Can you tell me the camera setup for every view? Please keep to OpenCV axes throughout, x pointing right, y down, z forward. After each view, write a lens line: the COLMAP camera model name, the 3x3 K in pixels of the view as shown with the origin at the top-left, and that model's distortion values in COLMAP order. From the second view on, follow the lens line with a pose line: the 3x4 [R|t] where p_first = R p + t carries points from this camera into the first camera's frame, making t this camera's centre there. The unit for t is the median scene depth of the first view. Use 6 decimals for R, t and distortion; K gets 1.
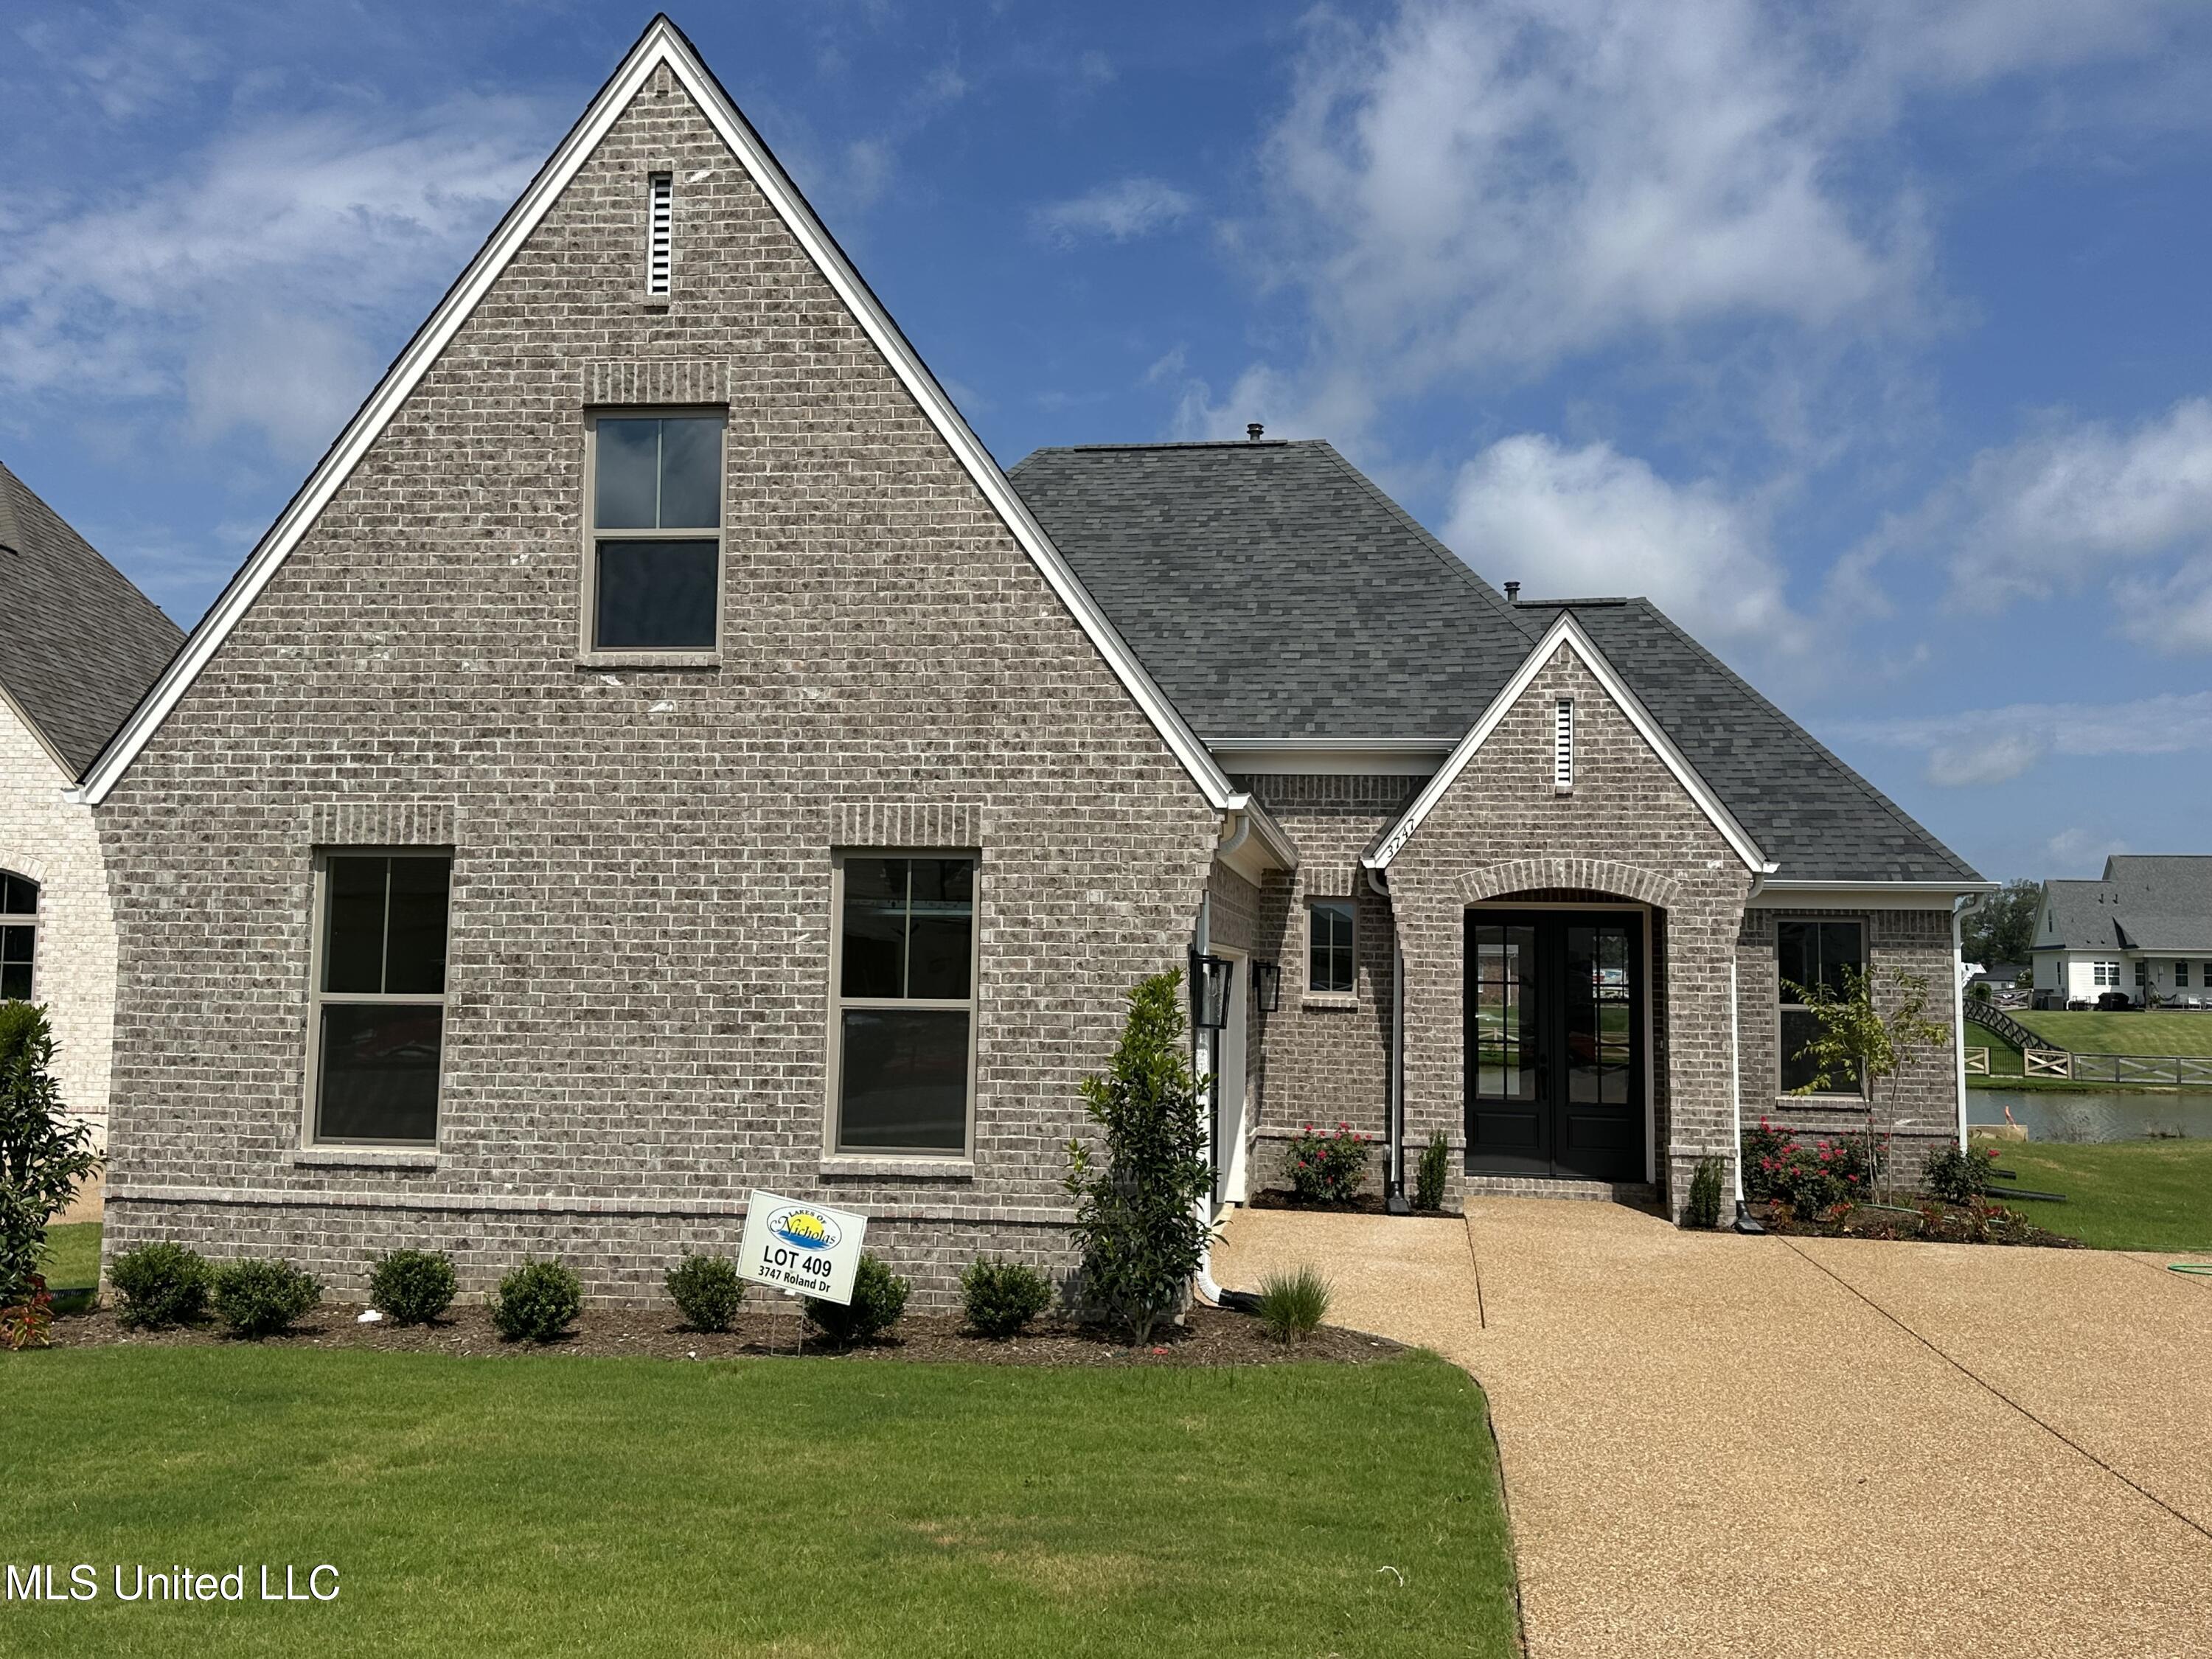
lens RADIAL K [[1899.6, 0, 1111.8], [0, 1899.6, 842.9], [0, 0, 1]] dist [0.236994, -0.501903]
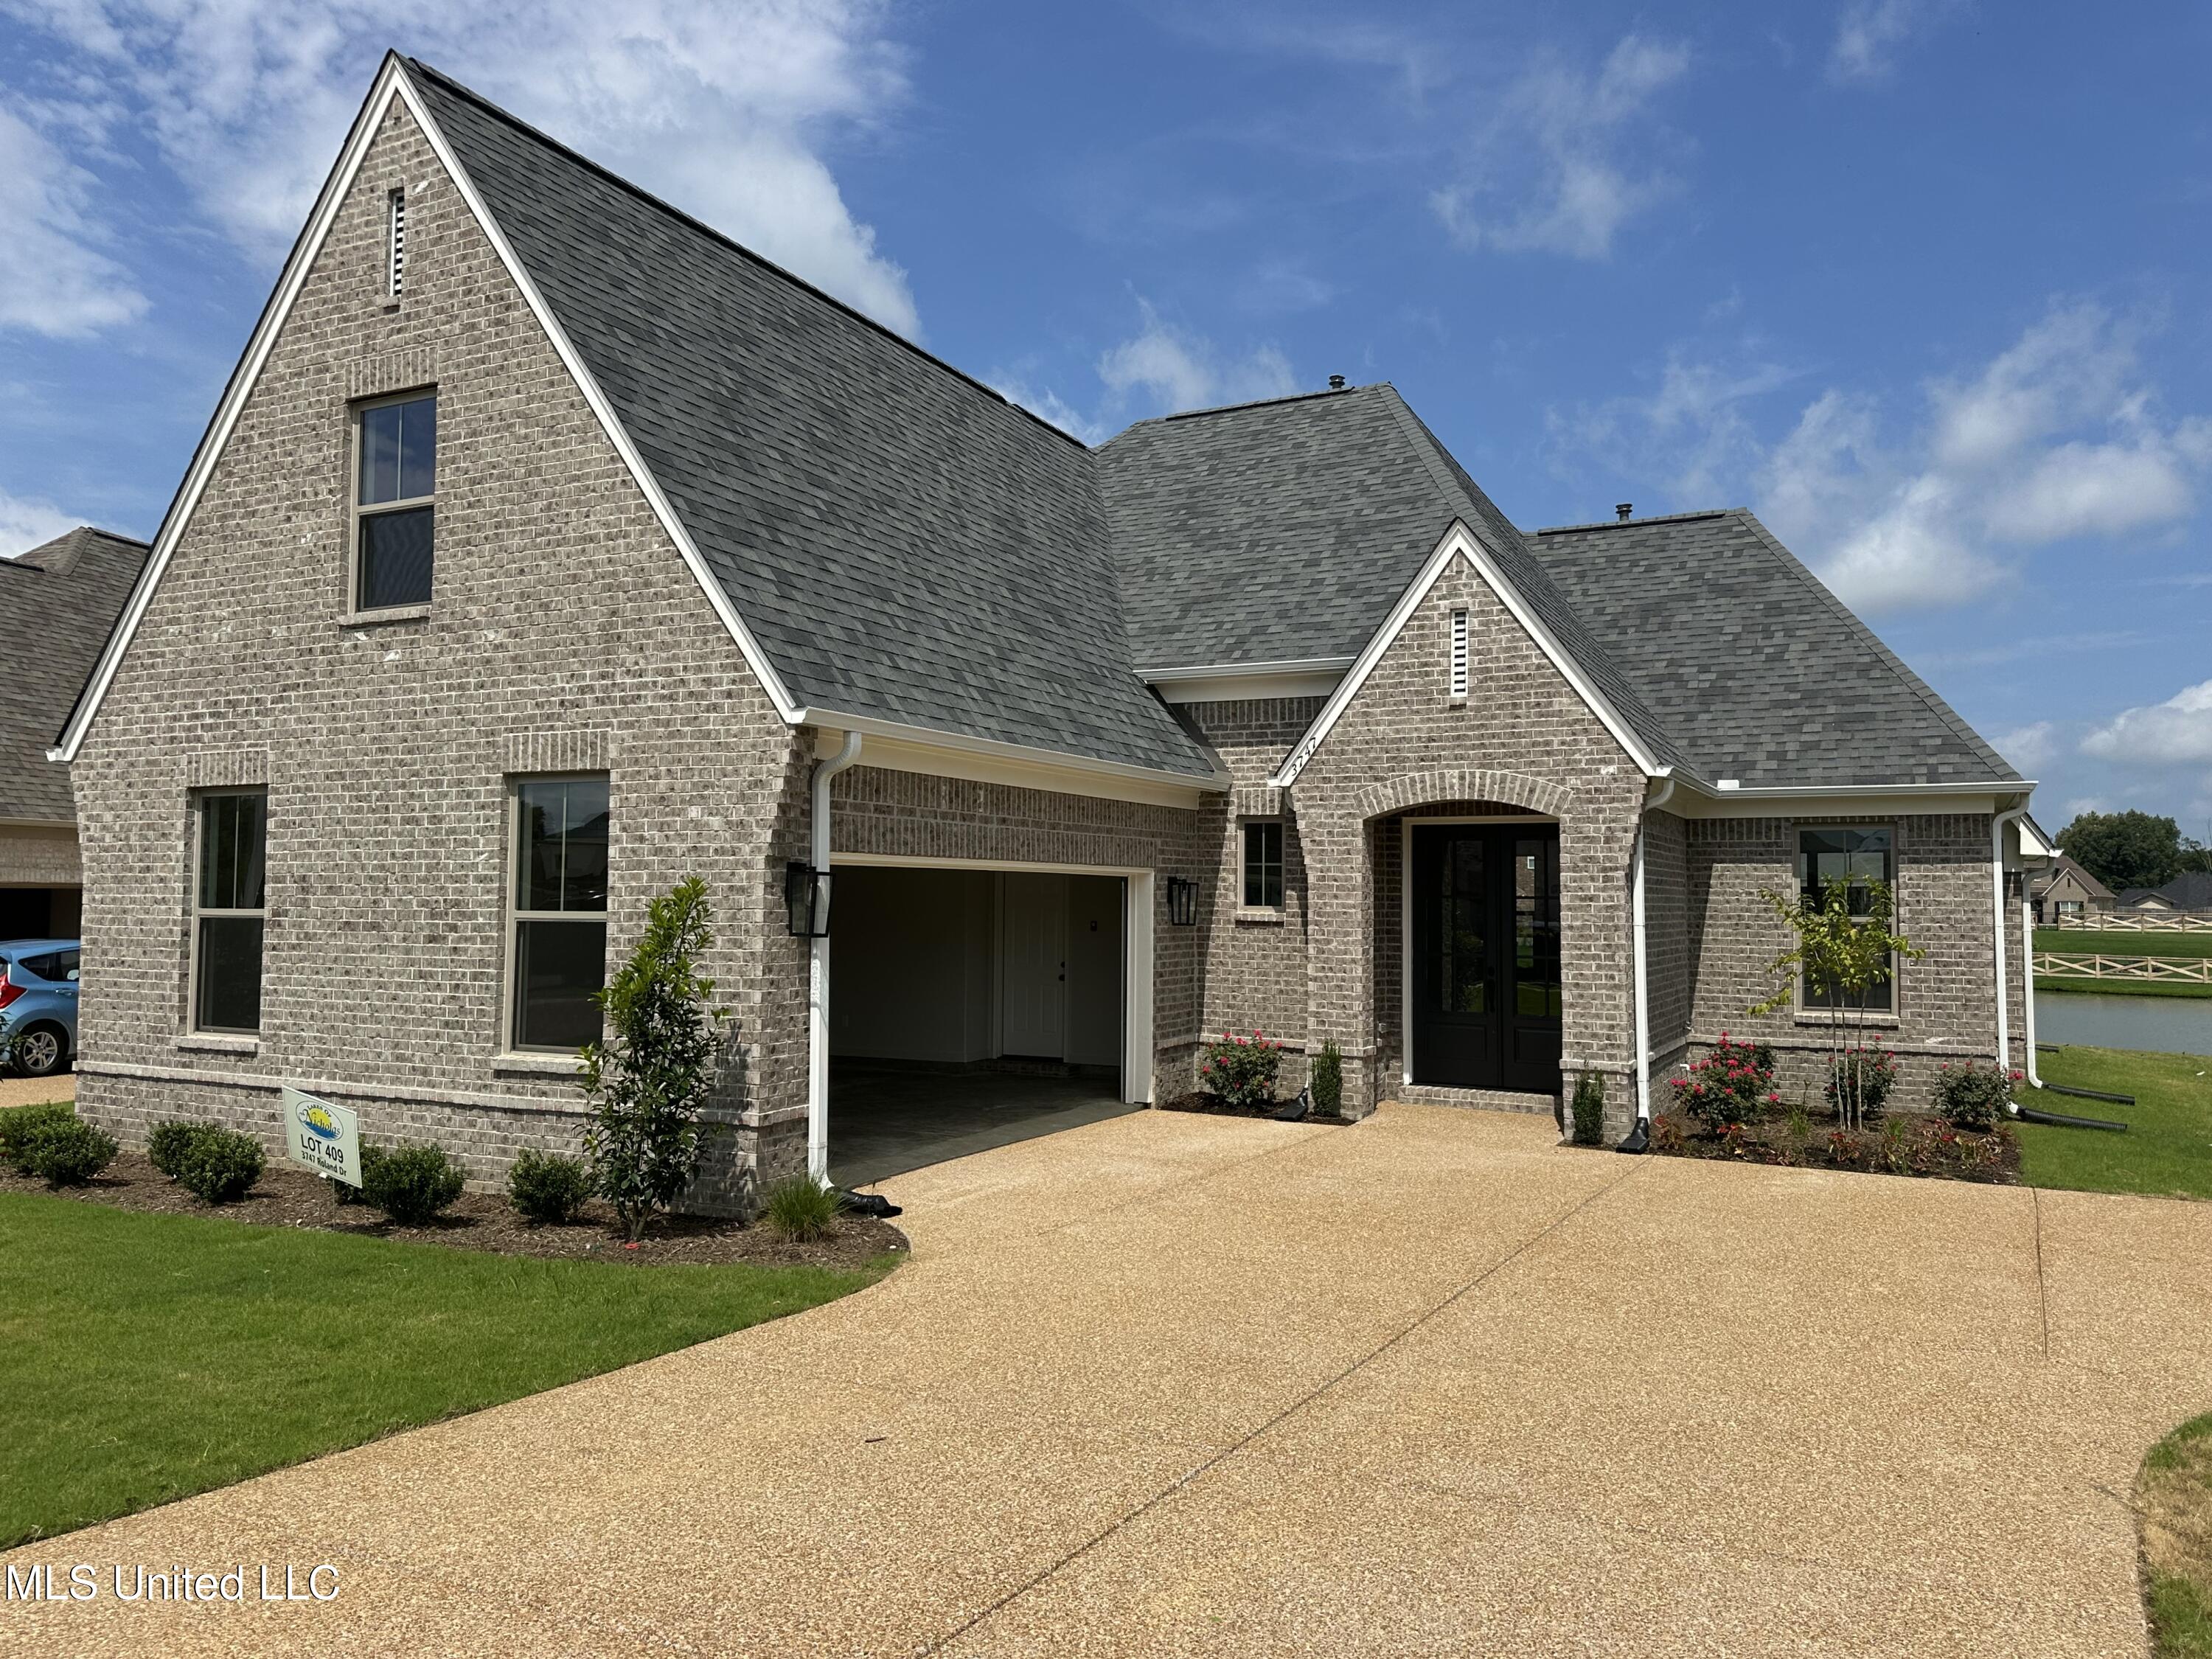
lens RADIAL K [[1561.0, 0, 1108.4], [0, 1561.0, 835.2], [0, 0, 1]] dist [0.138581, -0.183126]
pose [[0.944321, -0.022371, -0.328265, 0.460515], [0.030220, 0.999366, 0.018827, 0.029154], [0.327636, -0.027698, 0.944398, 0.238394]]
